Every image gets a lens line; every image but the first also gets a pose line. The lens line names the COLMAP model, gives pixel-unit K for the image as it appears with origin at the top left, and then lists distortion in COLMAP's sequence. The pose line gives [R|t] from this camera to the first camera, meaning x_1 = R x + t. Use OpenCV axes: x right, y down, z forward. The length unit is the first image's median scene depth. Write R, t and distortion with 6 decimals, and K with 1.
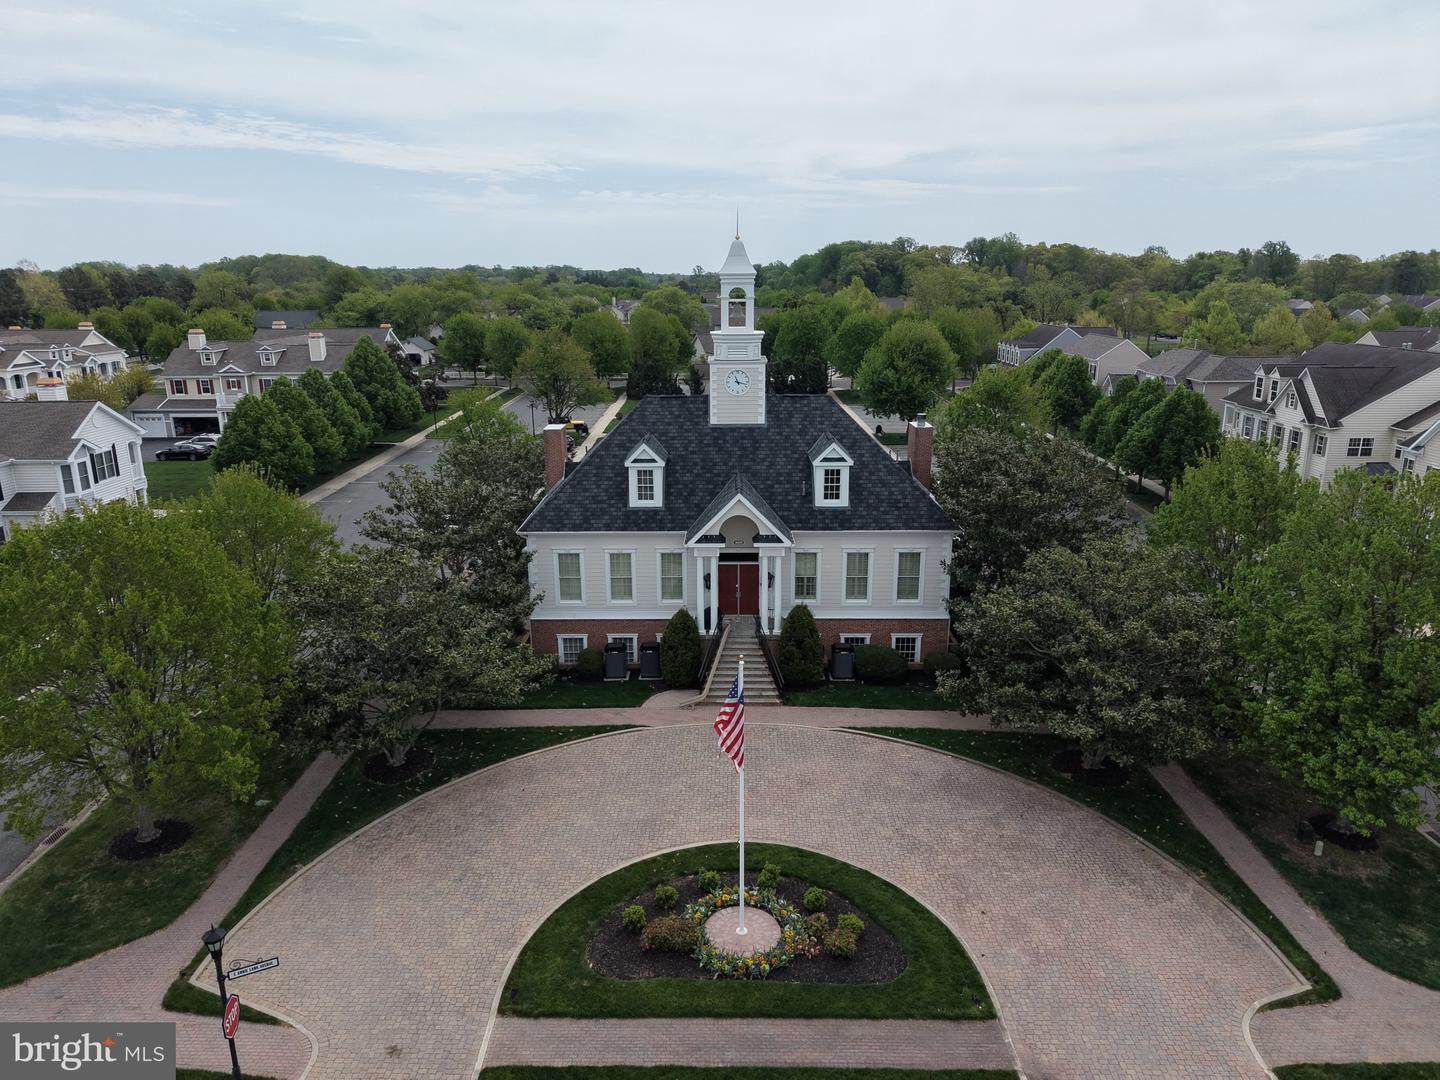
lens RADIAL K [[964.7, 0, 720.0], [0, 964.7, 540.0], [0, 0, 1]] dist [0.069677, -0.079379]
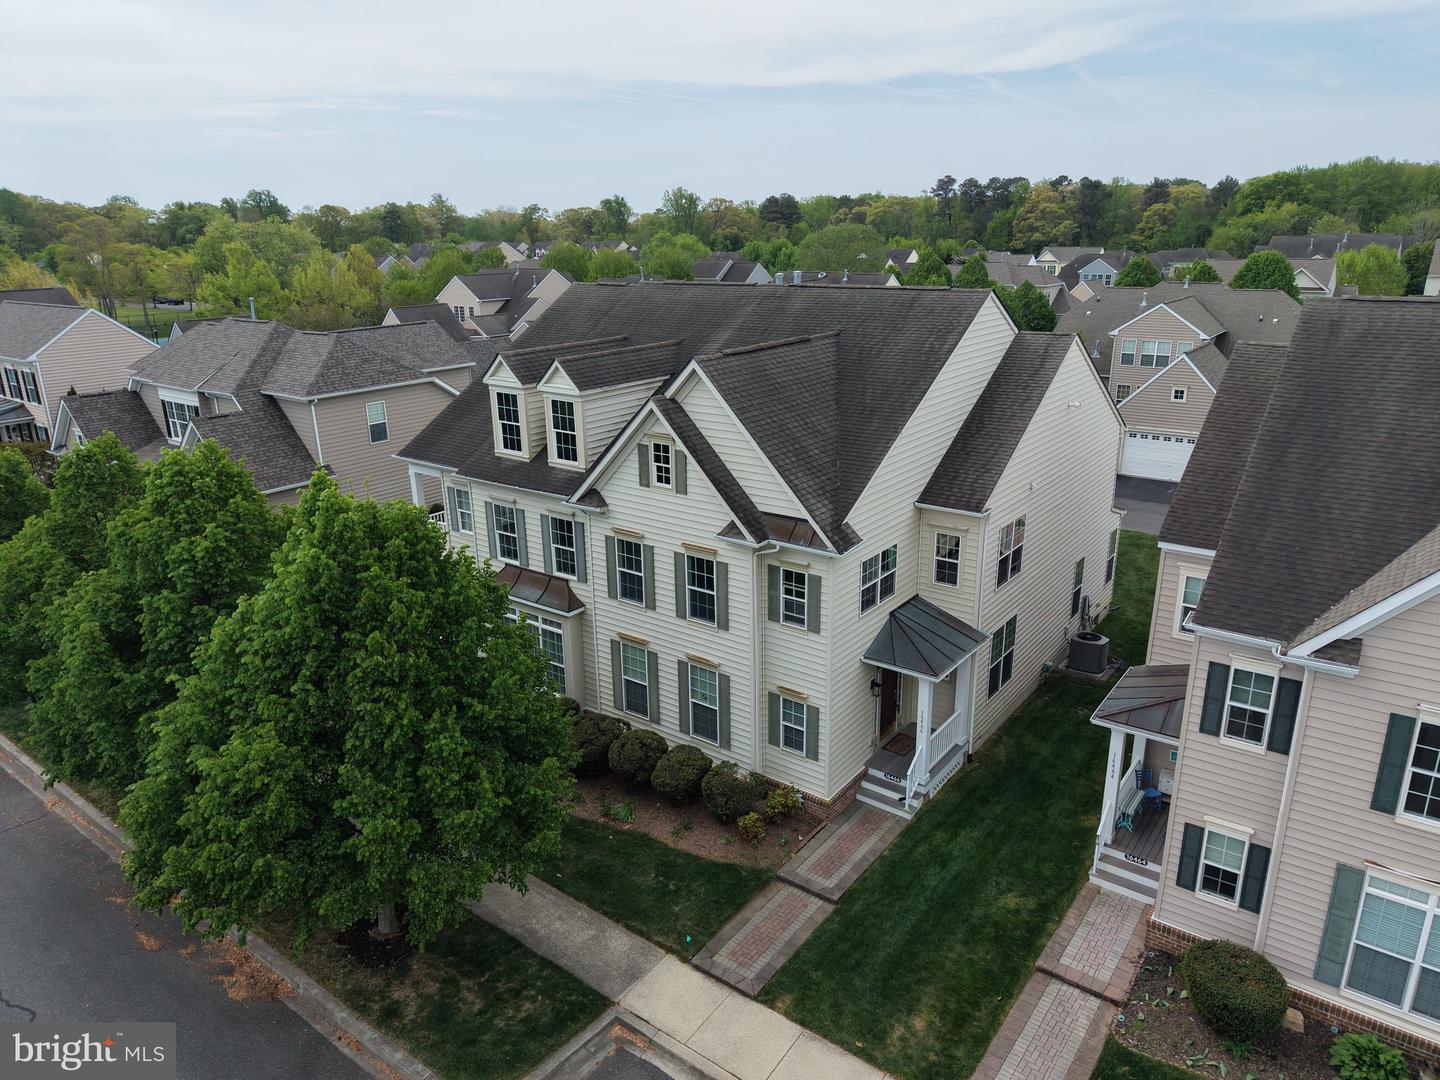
lens RADIAL K [[964.7, 0, 720.0], [0, 964.7, 540.0], [0, 0, 1]] dist [0.069677, -0.079379]
pose [[0.600768, -0.249965, 0.759339, 0.329224], [0.223947, 0.964449, 0.140304, -0.149558], [-0.767415, 0.085762, 0.635389, 0.740078]]
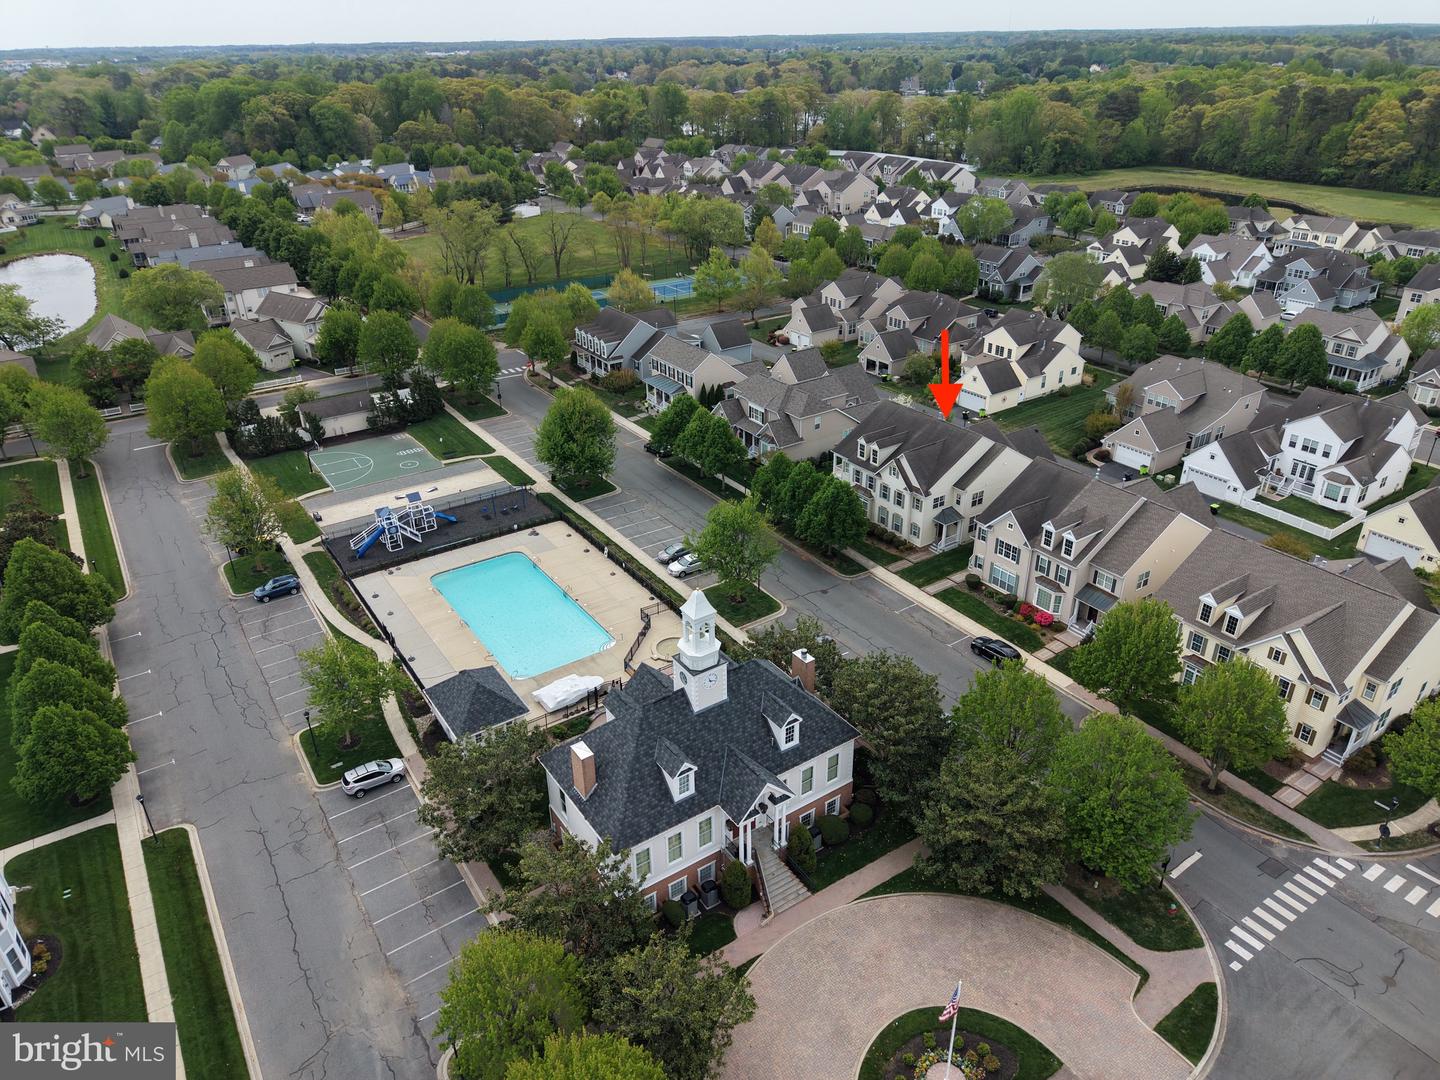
lens RADIAL K [[964.7, 0, 720.0], [0, 964.7, 540.0], [0, 0, 1]] dist [0.069677, -0.079379]
pose [[0.828854, -0.263898, 0.493315, -0.363822], [0.158400, 0.956375, 0.245472, -0.419203], [-0.536573, -0.125319, 0.834496, -0.091362]]
